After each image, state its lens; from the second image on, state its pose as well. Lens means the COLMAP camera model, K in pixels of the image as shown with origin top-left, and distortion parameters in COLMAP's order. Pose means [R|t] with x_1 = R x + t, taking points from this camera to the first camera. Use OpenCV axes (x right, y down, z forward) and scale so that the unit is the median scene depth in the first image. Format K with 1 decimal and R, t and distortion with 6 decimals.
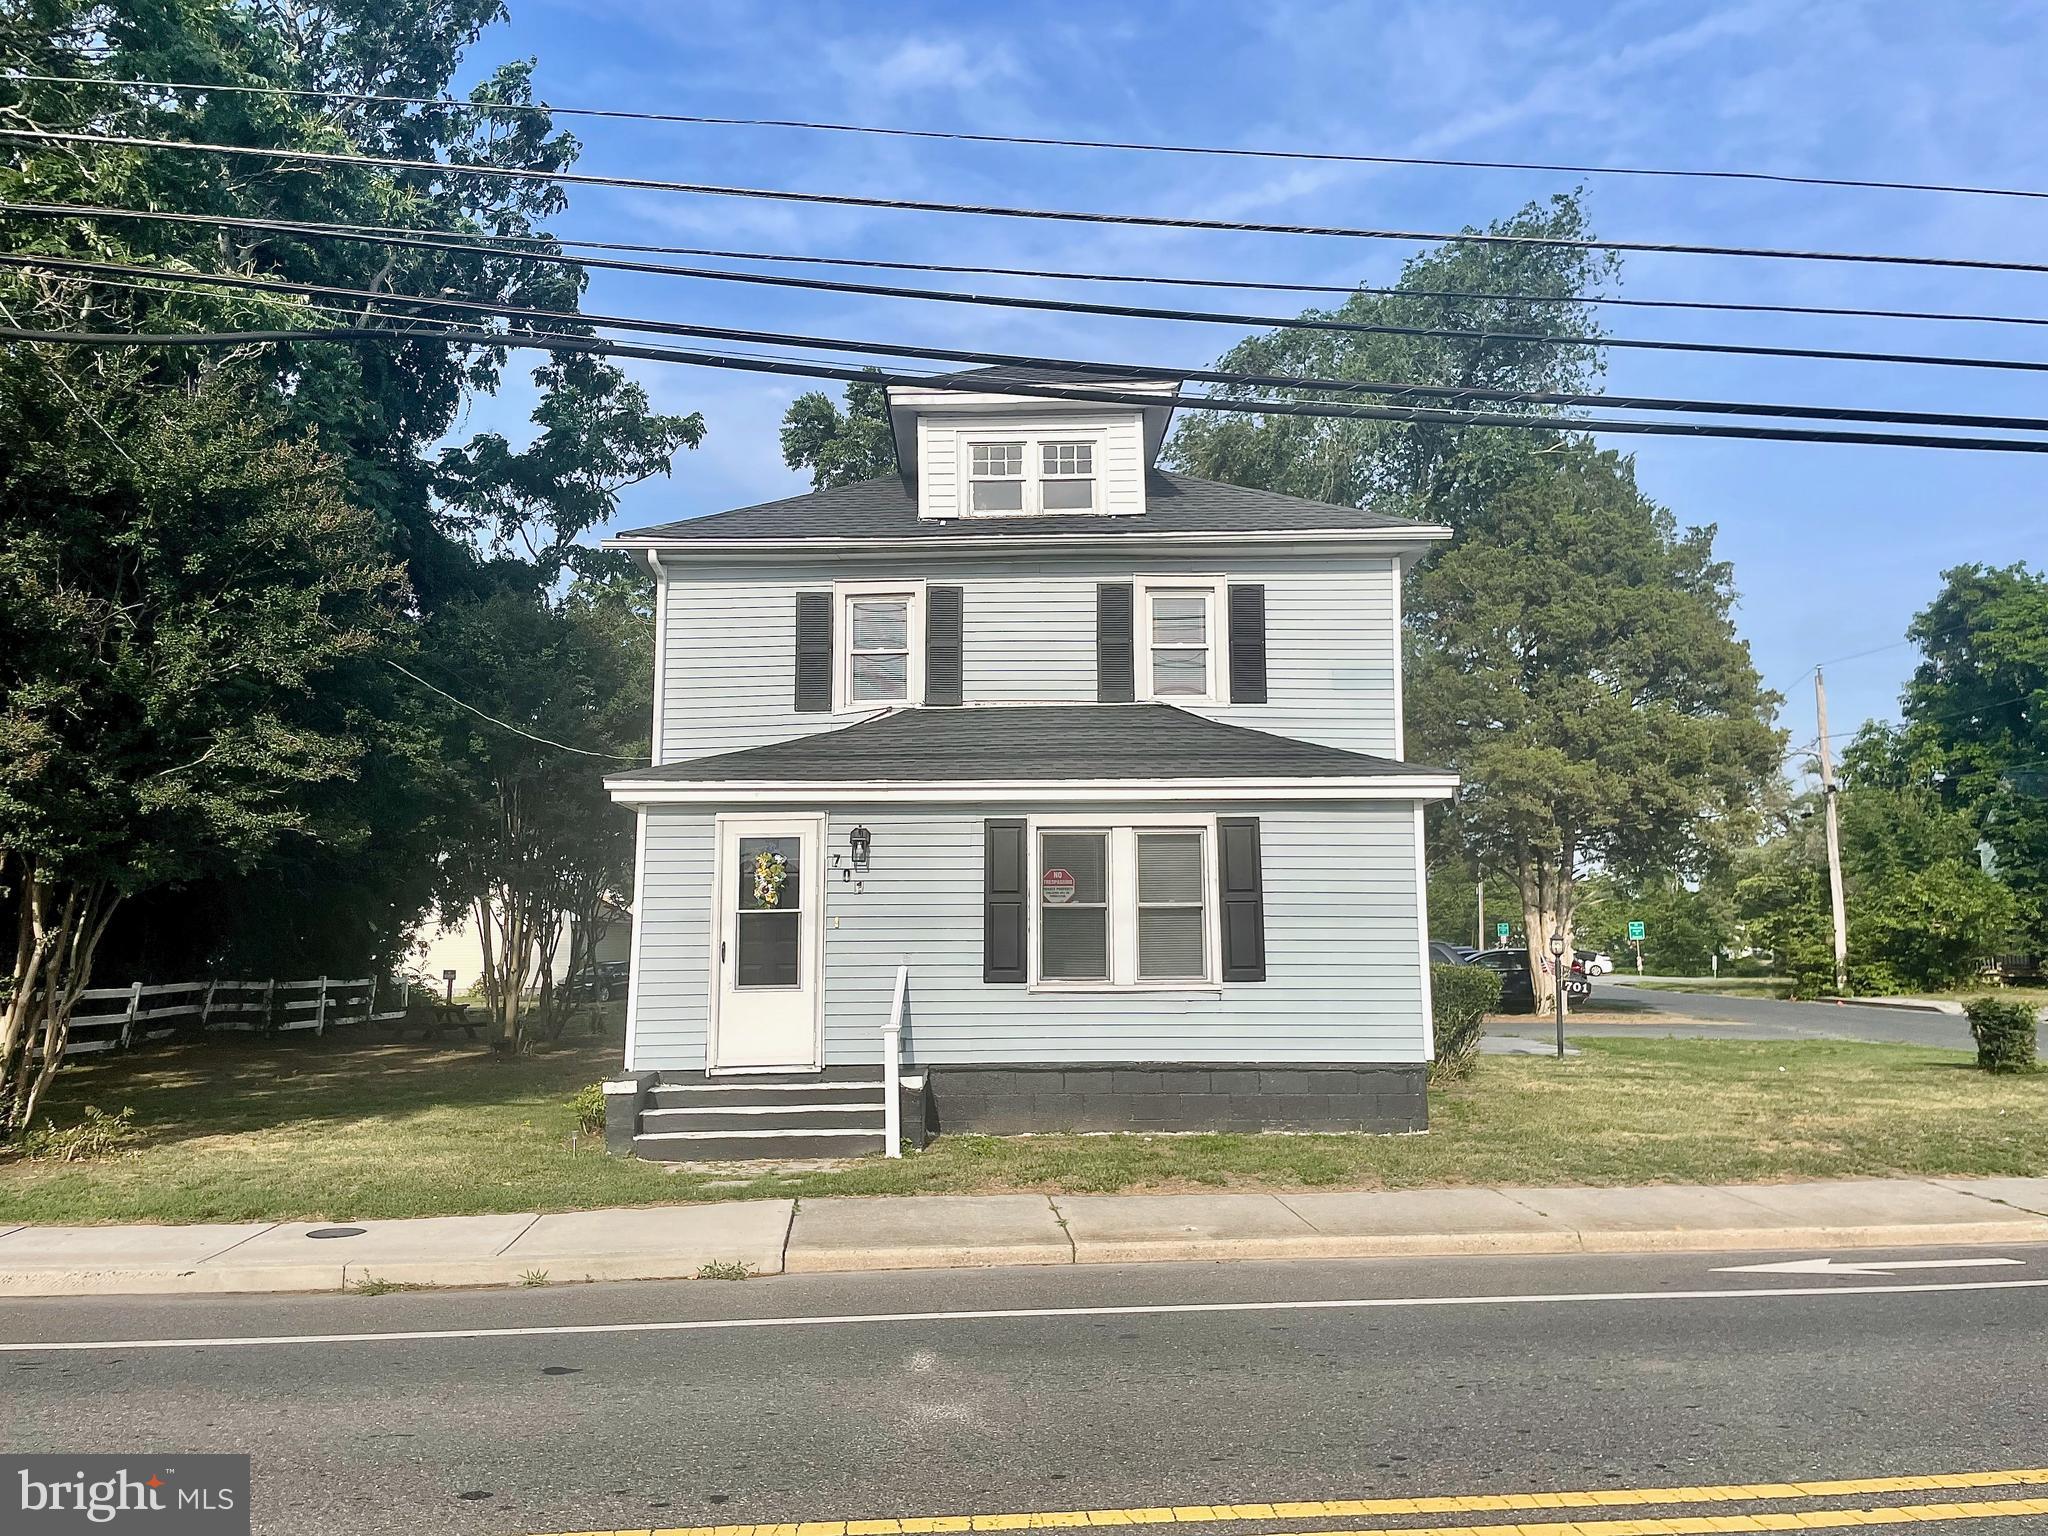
lens RADIAL K [[1552.7, 0, 1030.0], [0, 1552.7, 758.1], [0, 0, 1]] dist [0.087694, -0.116221]
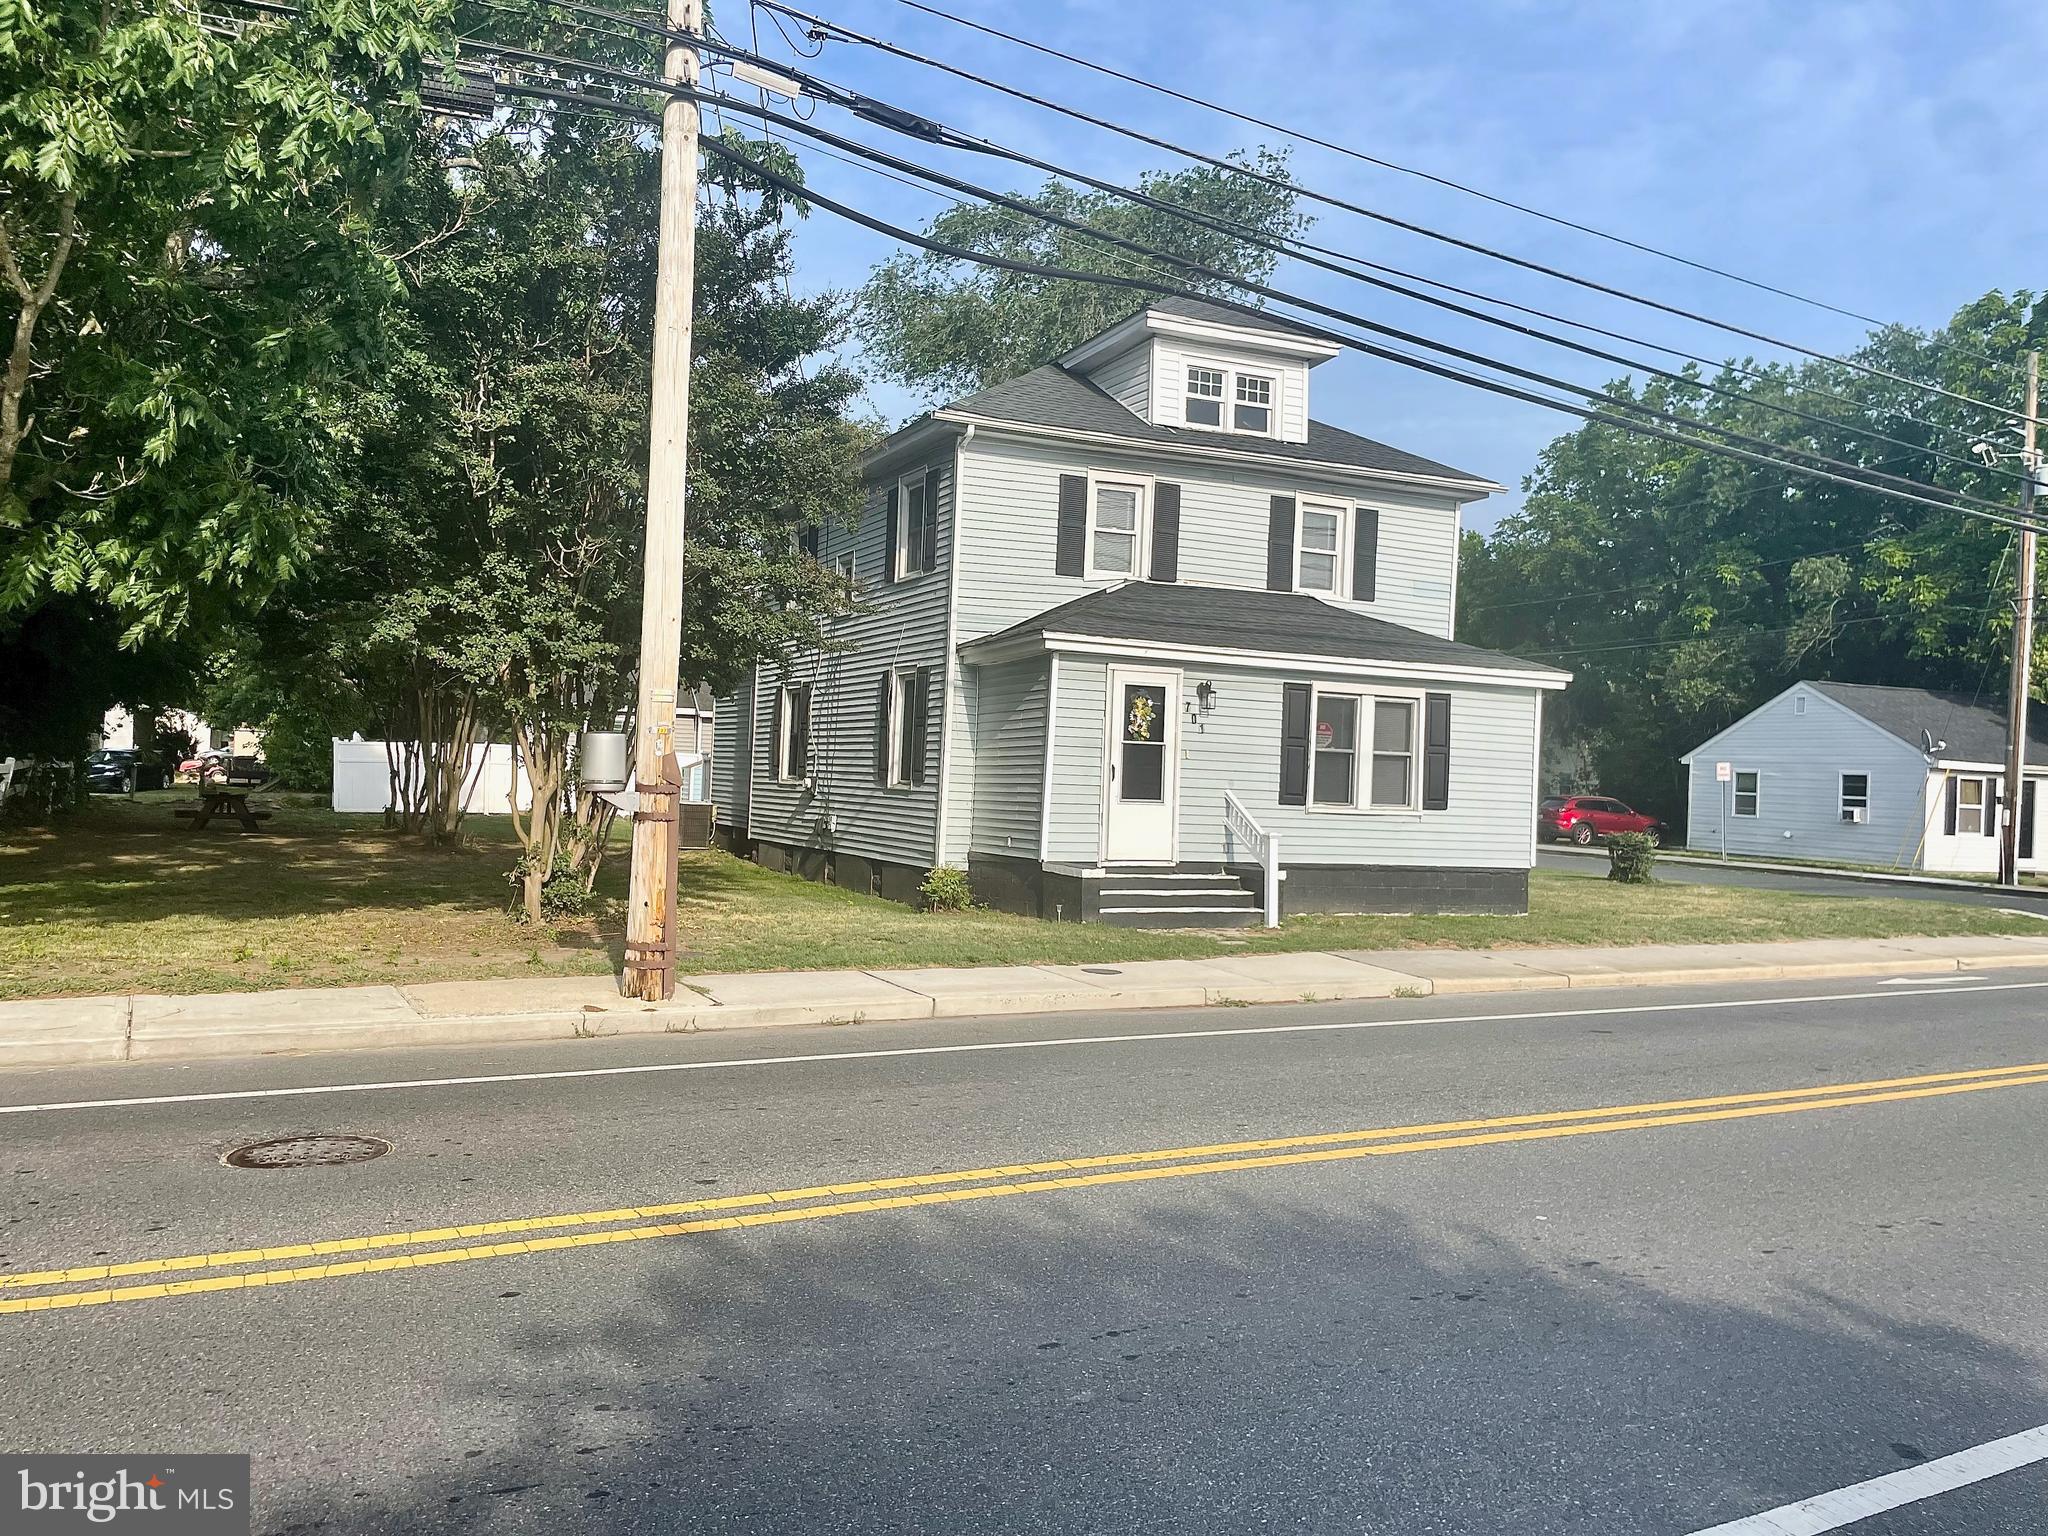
lens RADIAL K [[1552.7, 0, 1021.2], [0, 1552.7, 766.8], [0, 0, 1]] dist [0.087694, -0.116221]
pose [[0.907911, 0.045866, 0.416647, -0.782156], [-0.096617, 0.990129, 0.101539, -0.002273], [-0.407877, -0.132444, 0.903380, -0.116036]]
